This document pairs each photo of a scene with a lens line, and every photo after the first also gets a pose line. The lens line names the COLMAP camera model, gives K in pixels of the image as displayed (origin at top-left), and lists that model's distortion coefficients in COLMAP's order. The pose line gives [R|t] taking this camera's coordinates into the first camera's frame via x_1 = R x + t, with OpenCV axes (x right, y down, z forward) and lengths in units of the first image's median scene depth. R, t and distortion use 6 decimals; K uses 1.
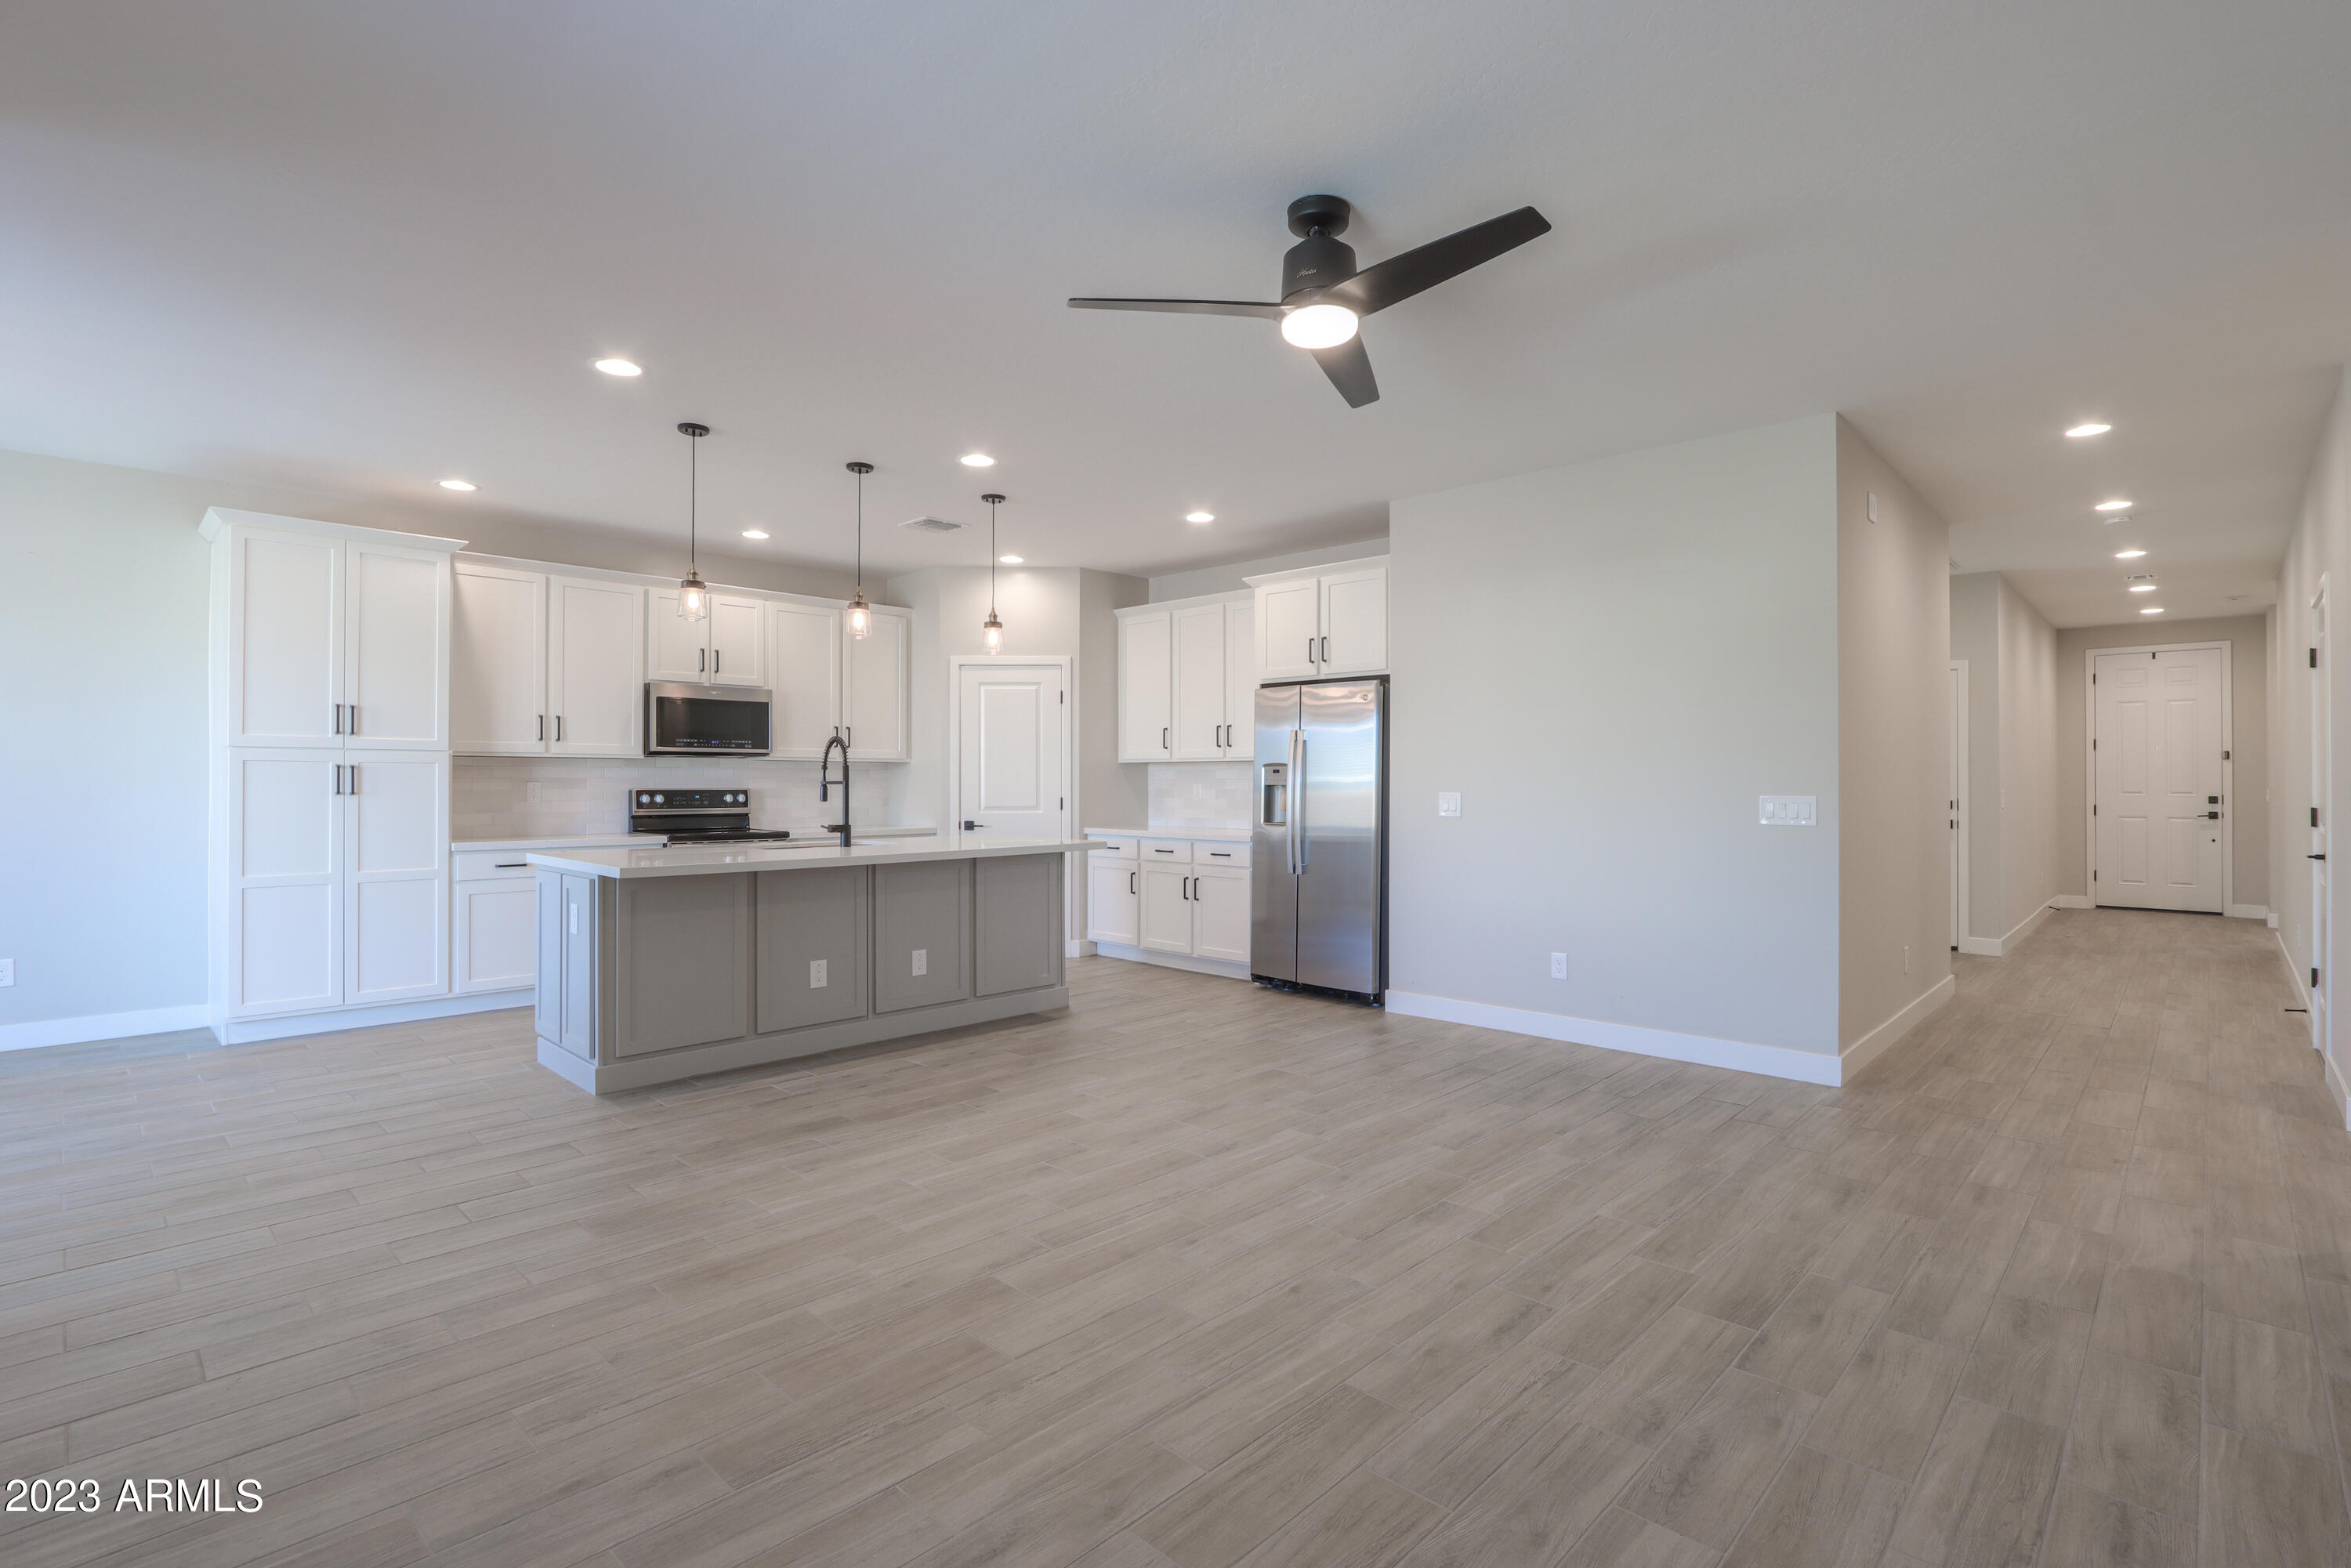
lens RADIAL K [[1094.3, 0, 1186.8], [0, 1094.3, 777.7], [0, 0, 1]] dist [-0.014350, -0.000096]
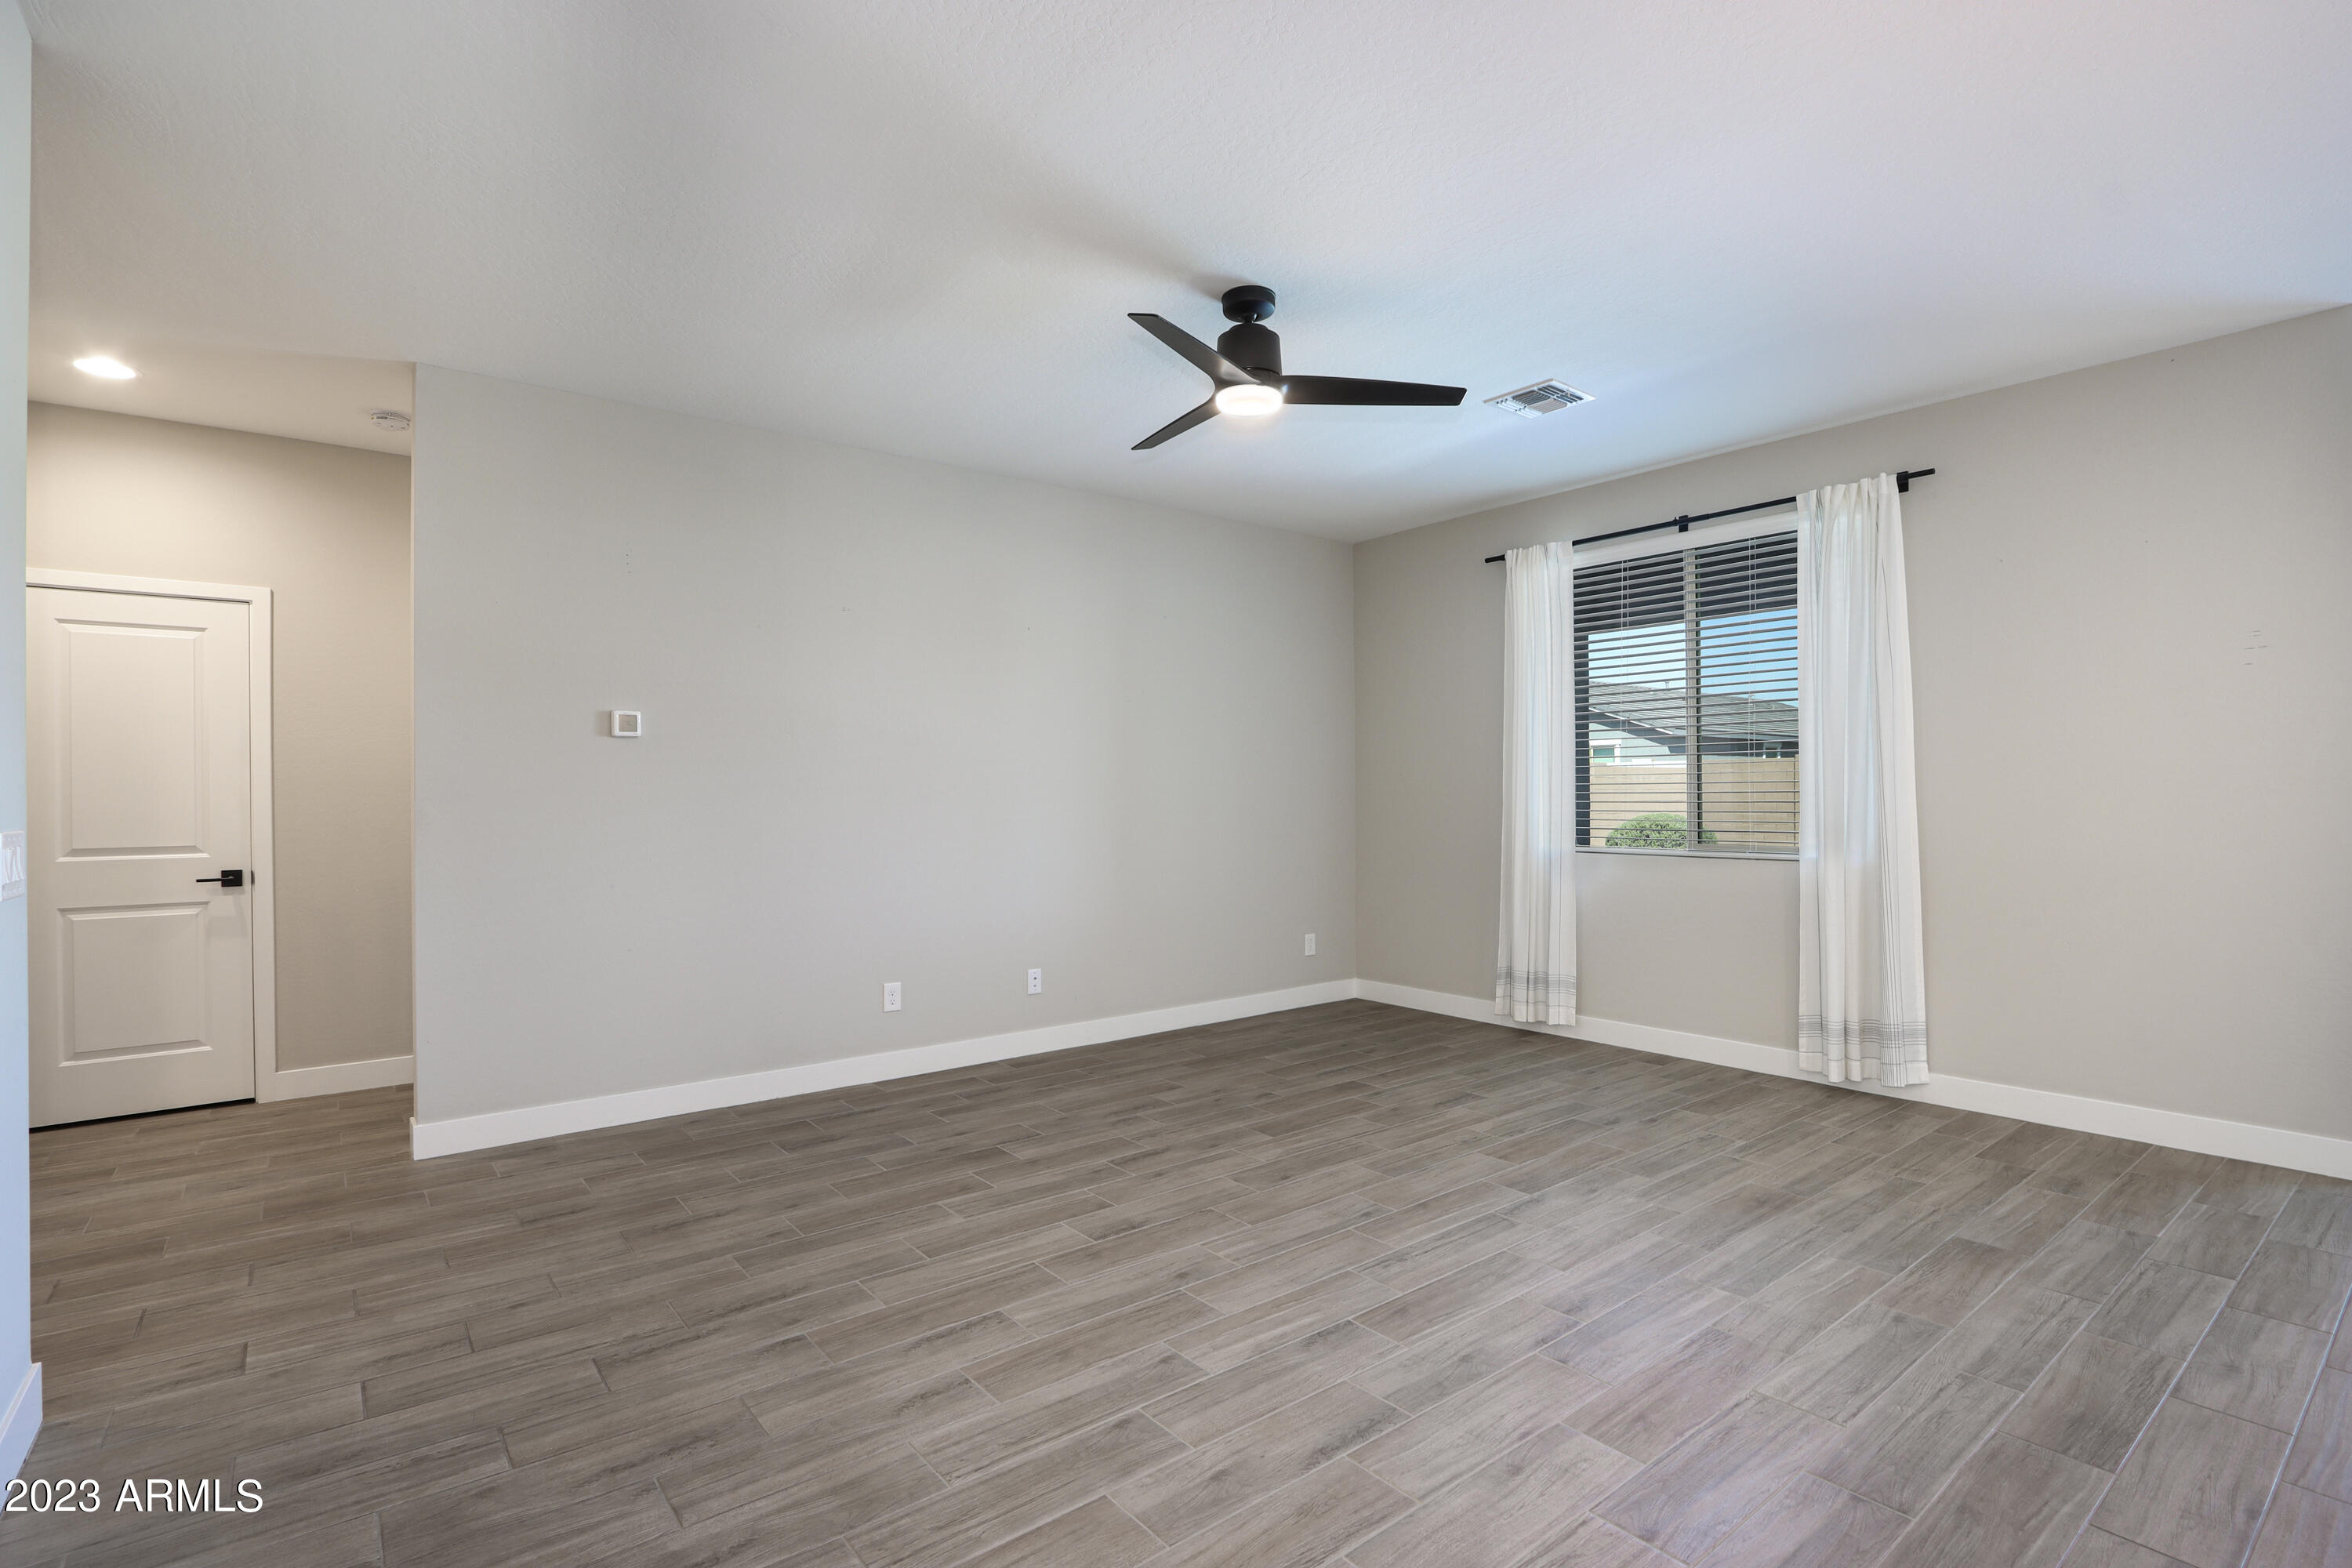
lens RADIAL K [[1108.7, 0, 1177.5], [0, 1108.7, 800.3], [0, 0, 1]] dist [-0.018230, 0.001660]
pose [[-0.990100, 0.005722, 0.140249, 0.016308], [0.005417, 0.999982, -0.002555, 0.006557], [-0.140261, -0.001770, -0.990113, 1.007516]]
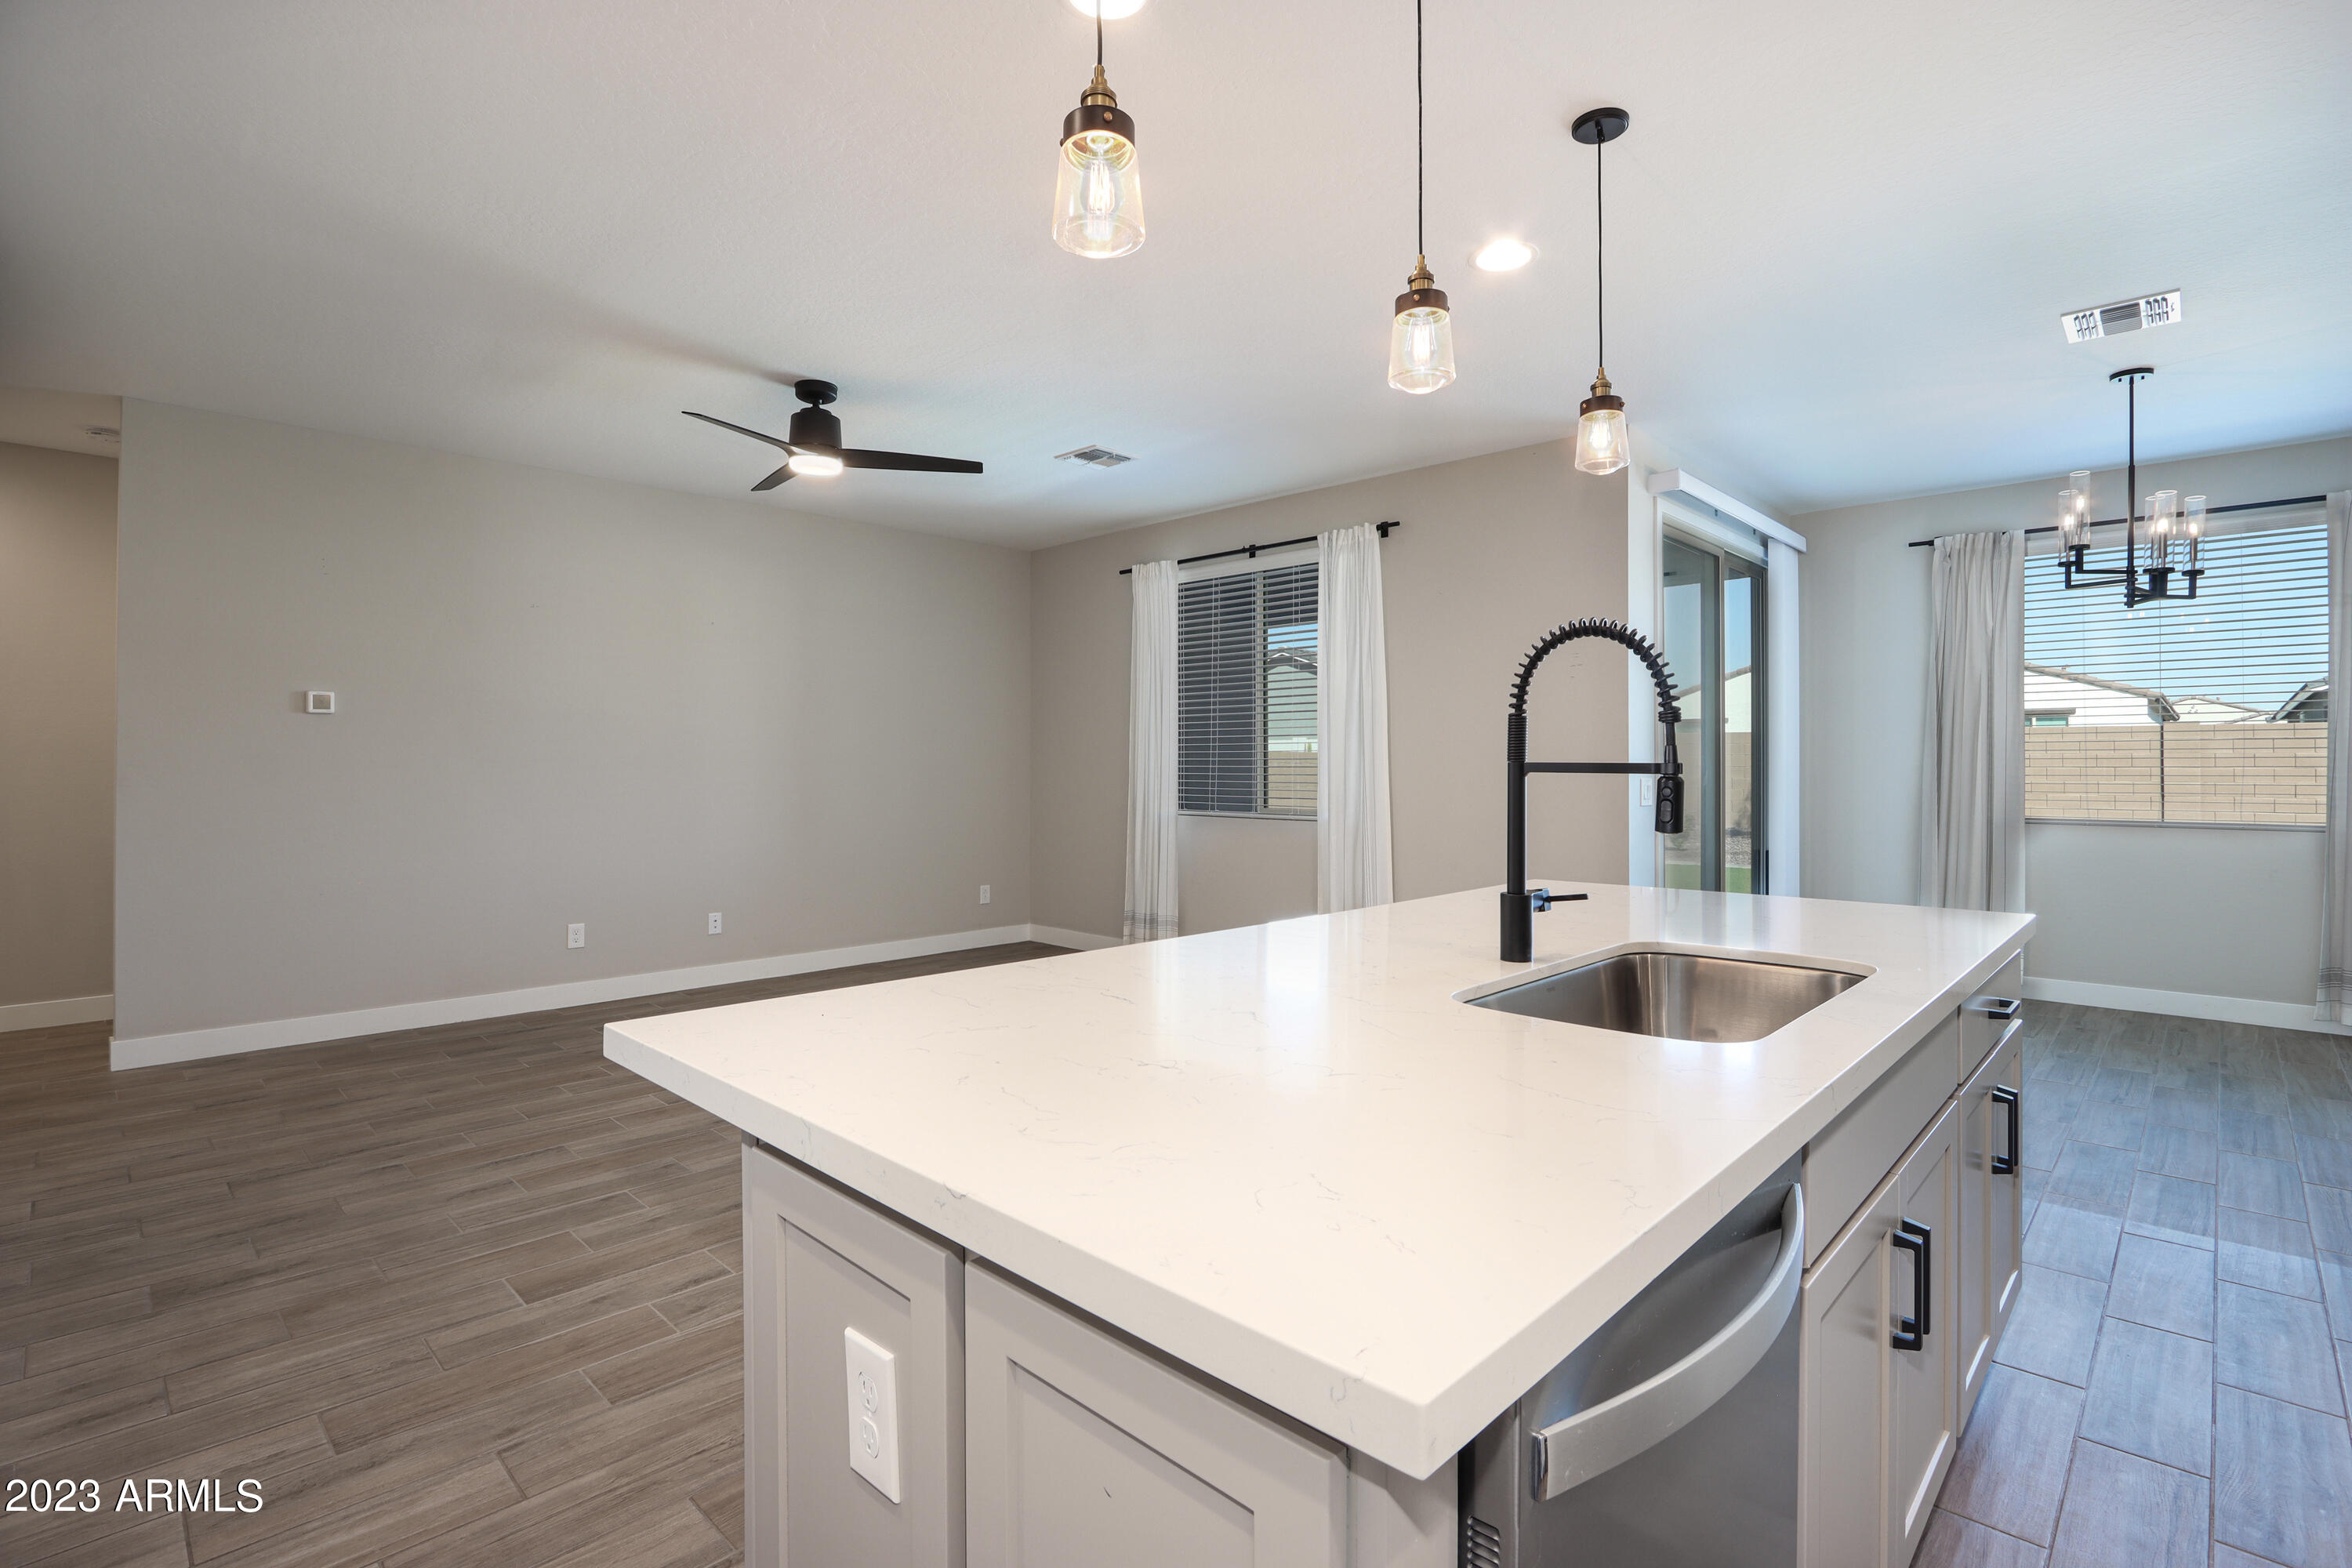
lens RADIAL K [[1102.0, 0, 1181.9], [0, 1102.0, 774.3], [0, 0, 1]] dist [-0.019711, 0.003409]
pose [[-0.999961, -0.000593, 0.008785, -0.186044], [-0.000568, 0.999996, 0.002897, 0.005060], [-0.008787, 0.002892, -0.999957, 1.167226]]
